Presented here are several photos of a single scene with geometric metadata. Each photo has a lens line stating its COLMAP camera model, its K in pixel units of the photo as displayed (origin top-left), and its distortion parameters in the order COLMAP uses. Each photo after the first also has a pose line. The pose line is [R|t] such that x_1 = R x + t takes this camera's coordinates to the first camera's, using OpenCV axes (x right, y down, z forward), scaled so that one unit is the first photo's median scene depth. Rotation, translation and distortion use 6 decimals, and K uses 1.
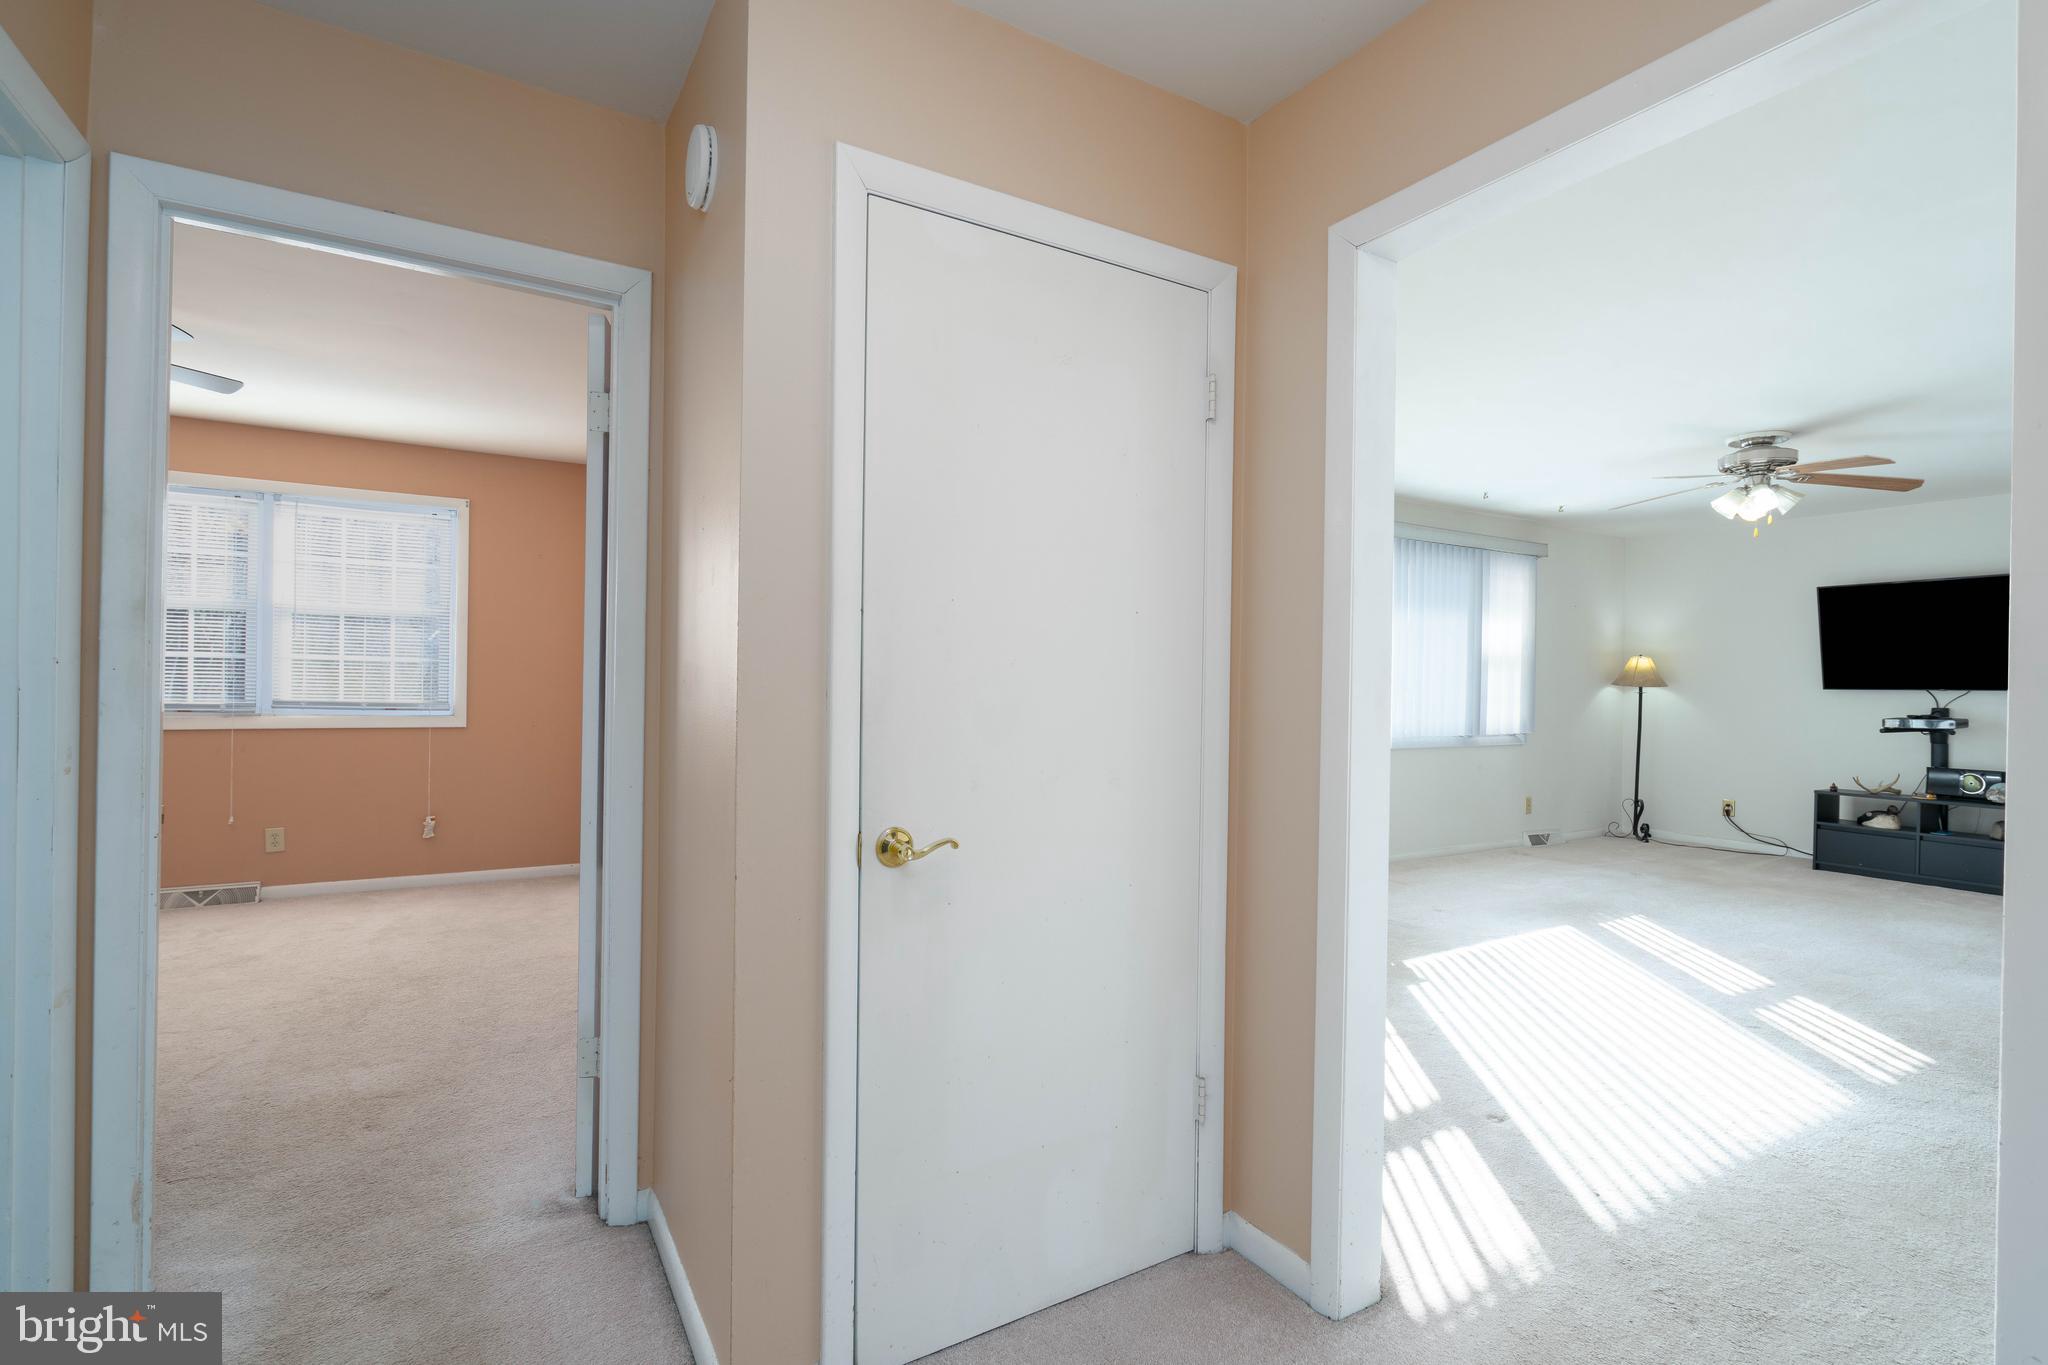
lens RADIAL K [[936.6, 0, 1024.4], [0, 936.6, 680.3], [0, 0, 1]] dist [-0.007448, 0.001062]
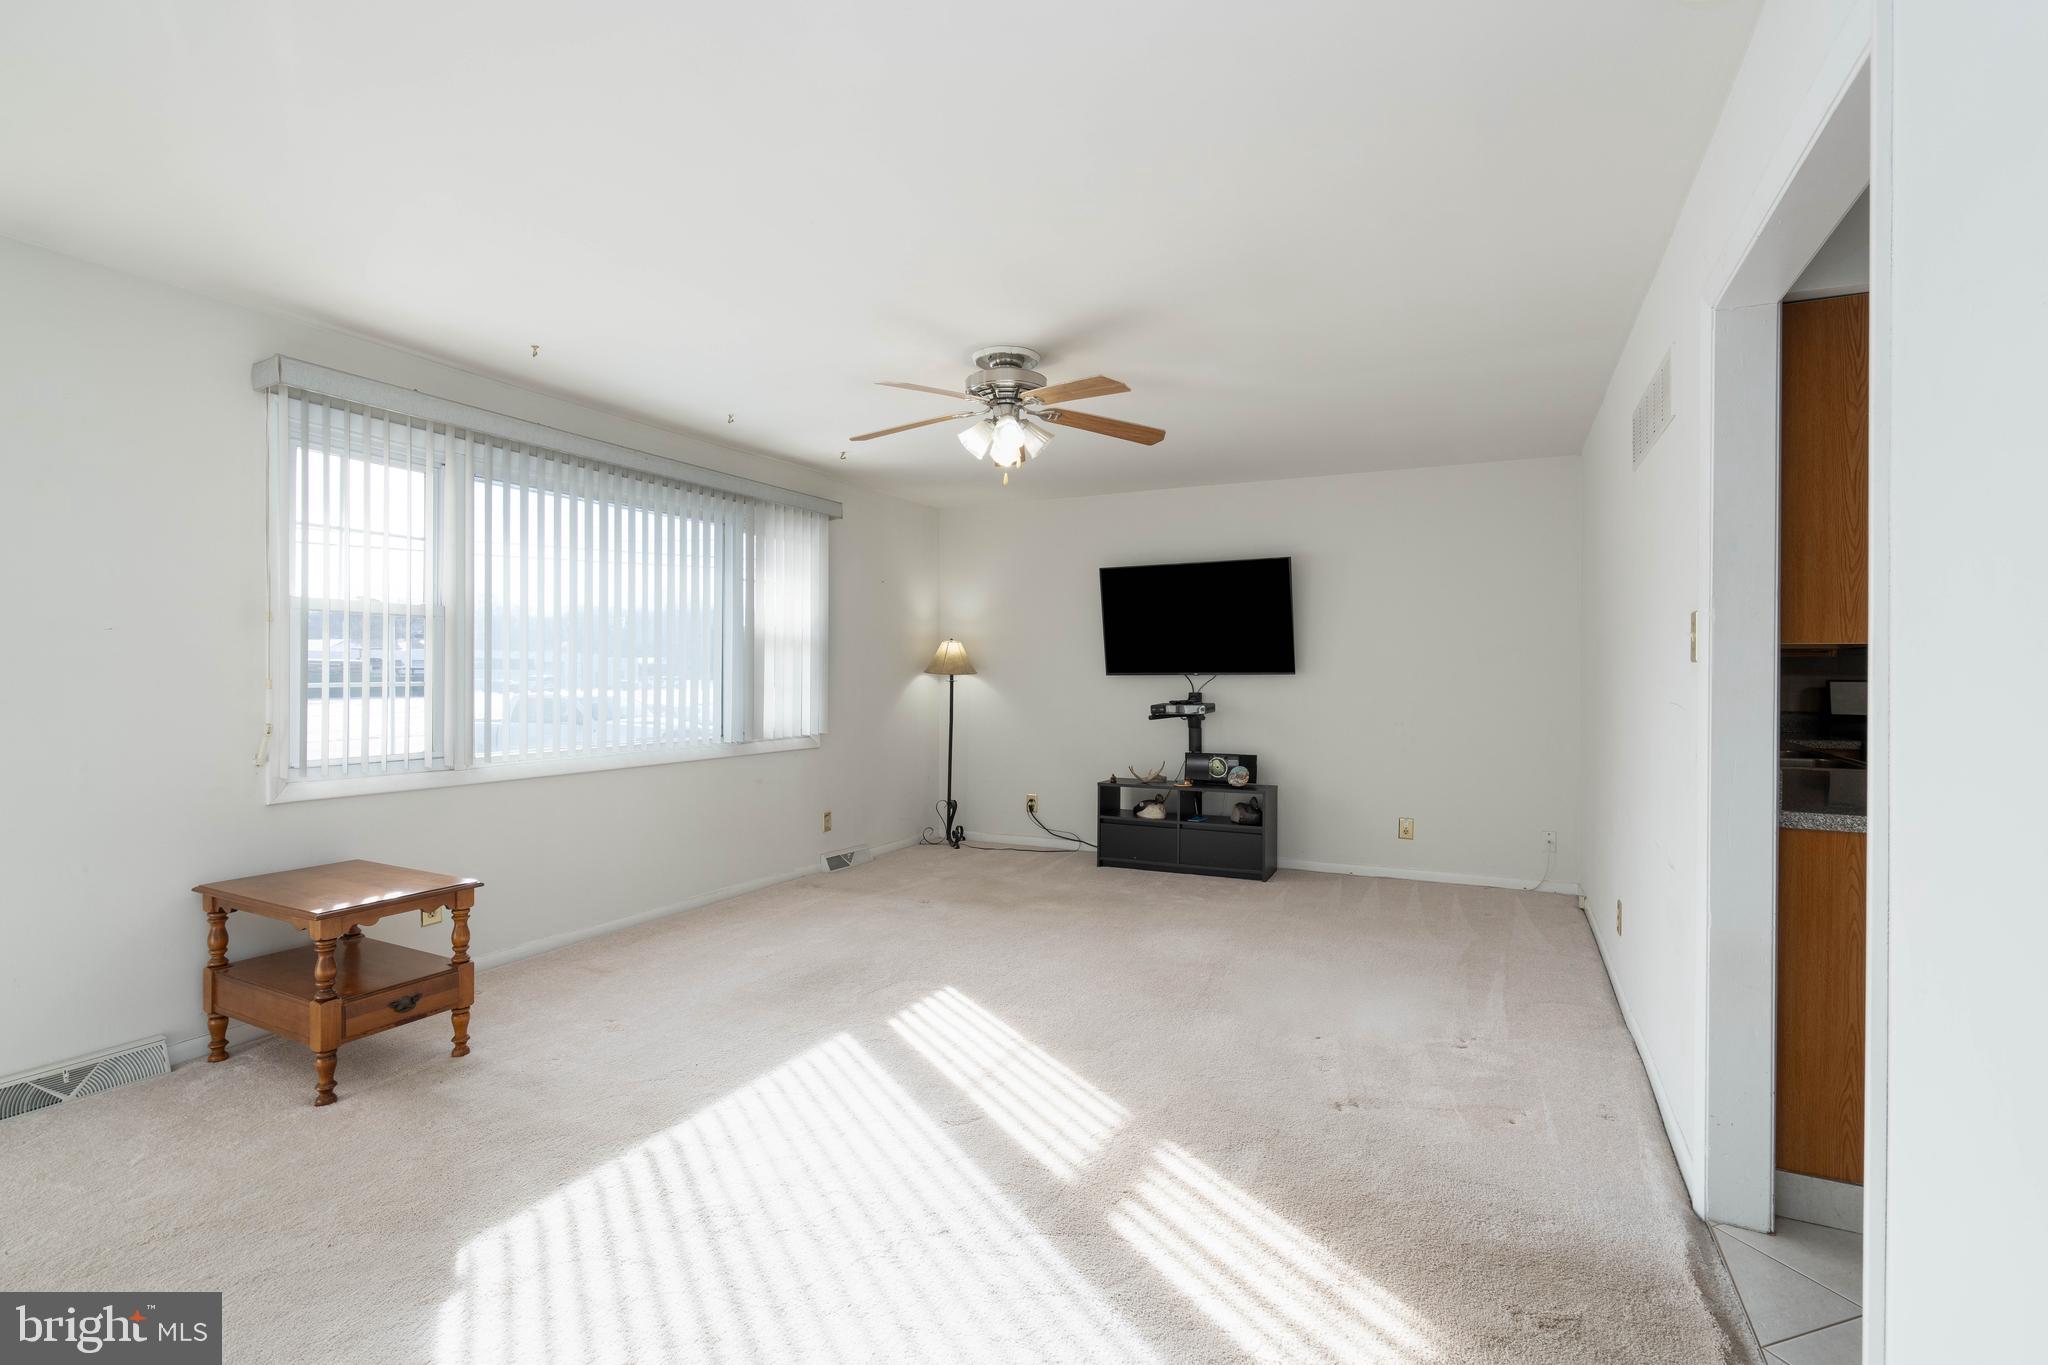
lens RADIAL K [[936.6, 0, 1026.7], [0, 936.6, 679.8], [0, 0, 1]] dist [-0.007448, 0.001062]
pose [[0.837965, -0.018485, 0.545410, 0.272743], [0.011429, 0.999801, 0.016324, -0.002189], [-0.545604, -0.007446, 0.838010, 0.246239]]
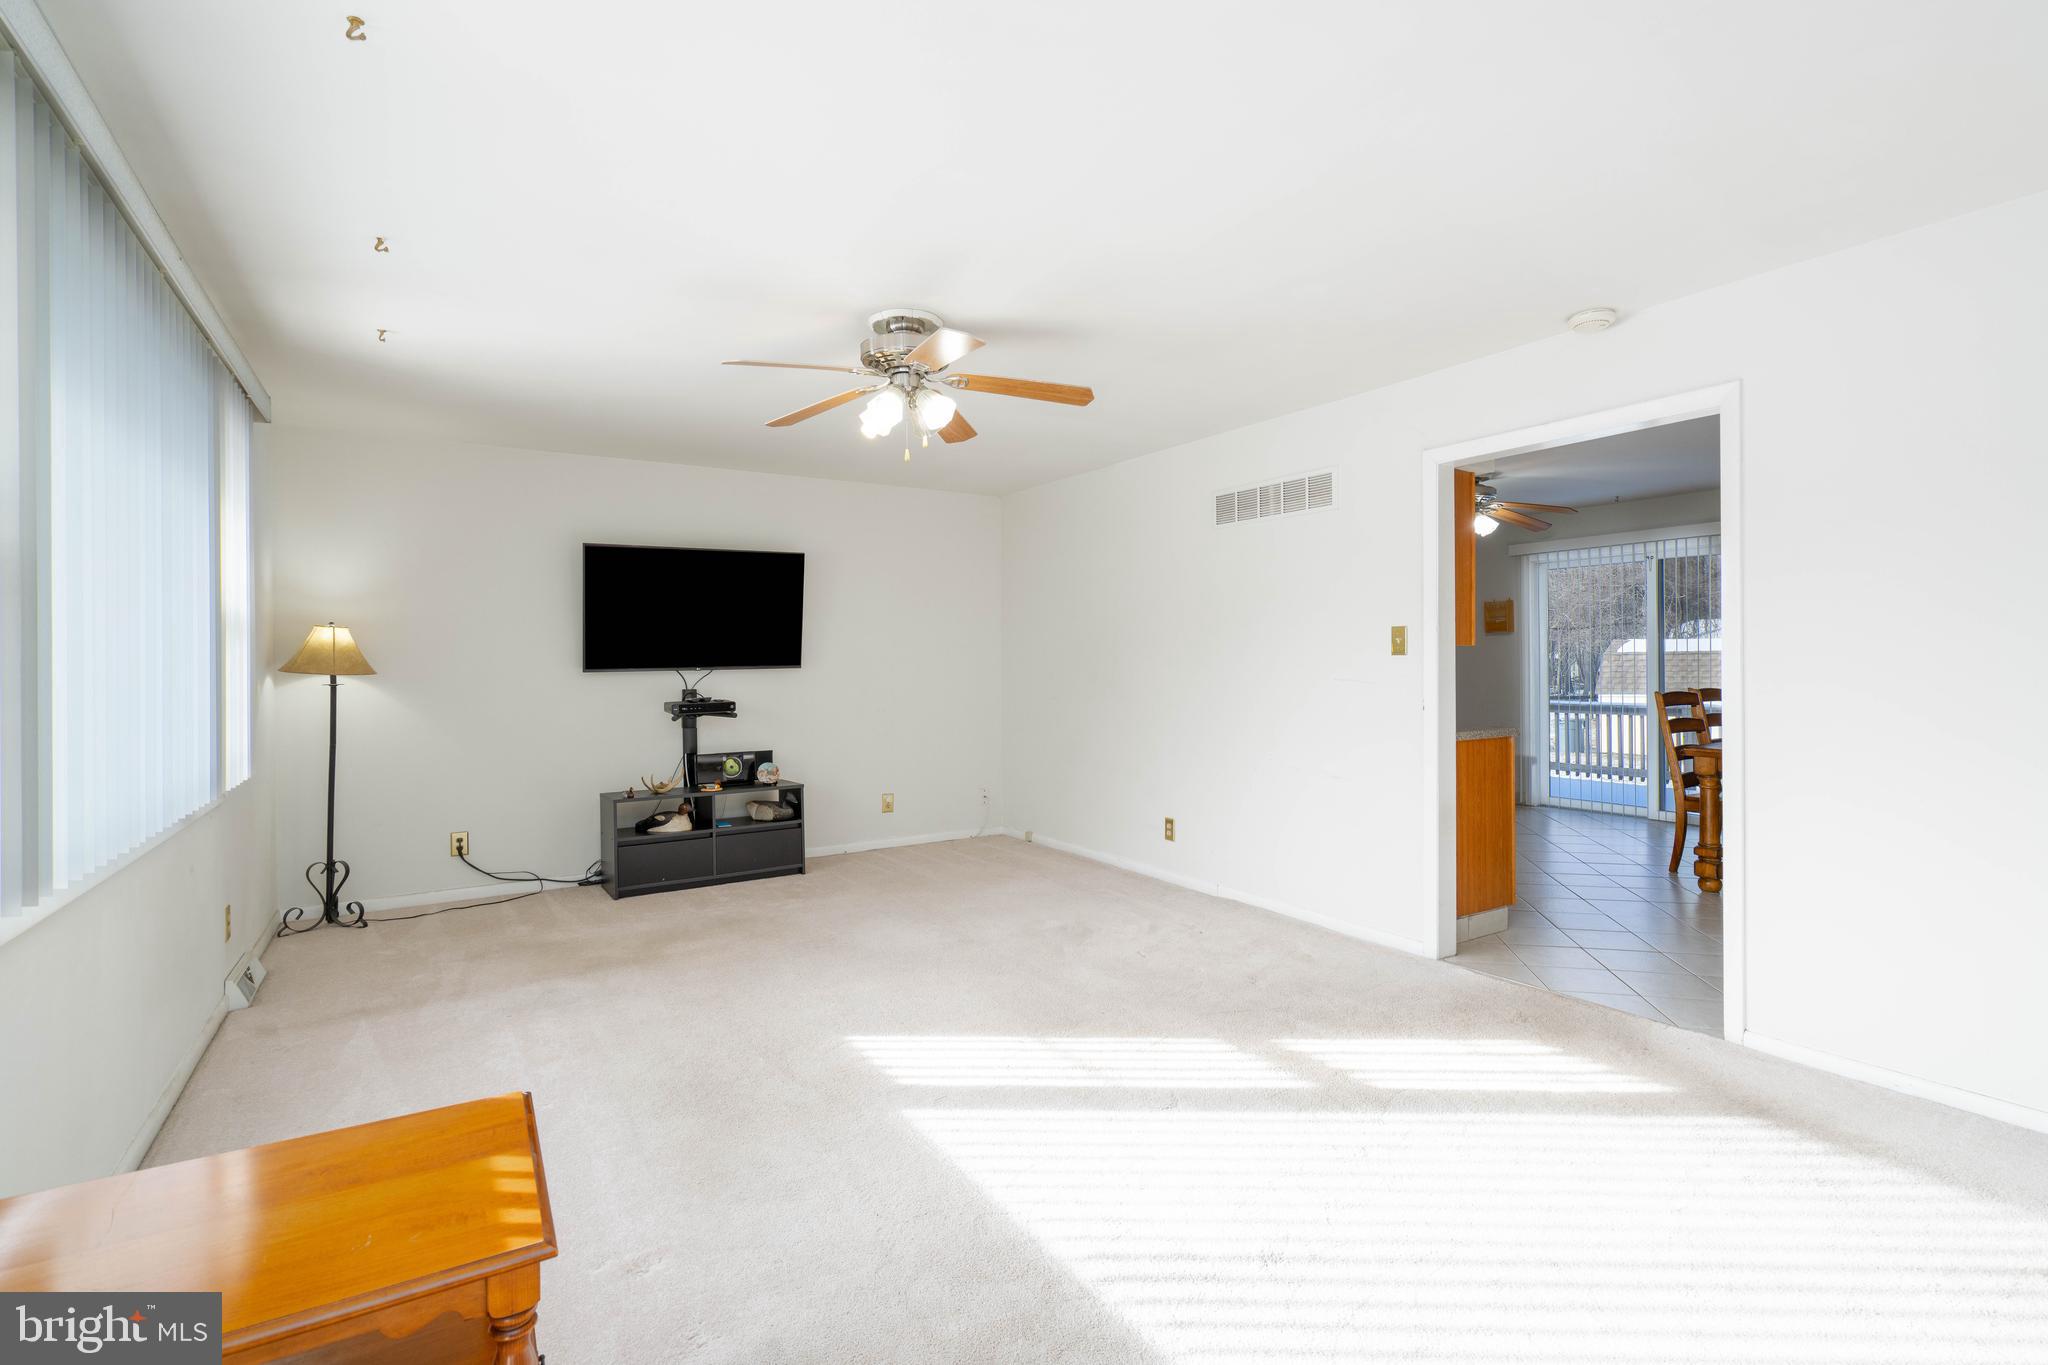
lens RADIAL K [[936.6, 0, 1000.3], [0, 936.6, 657.8], [0, 0, 1]] dist [-0.007448, 0.001062]
pose [[-0.013903, -0.009939, 0.999854, 0.053923], [0.010589, 0.999893, 0.010086, -0.006925], [-0.999847, 0.010728, -0.013796, 0.677928]]
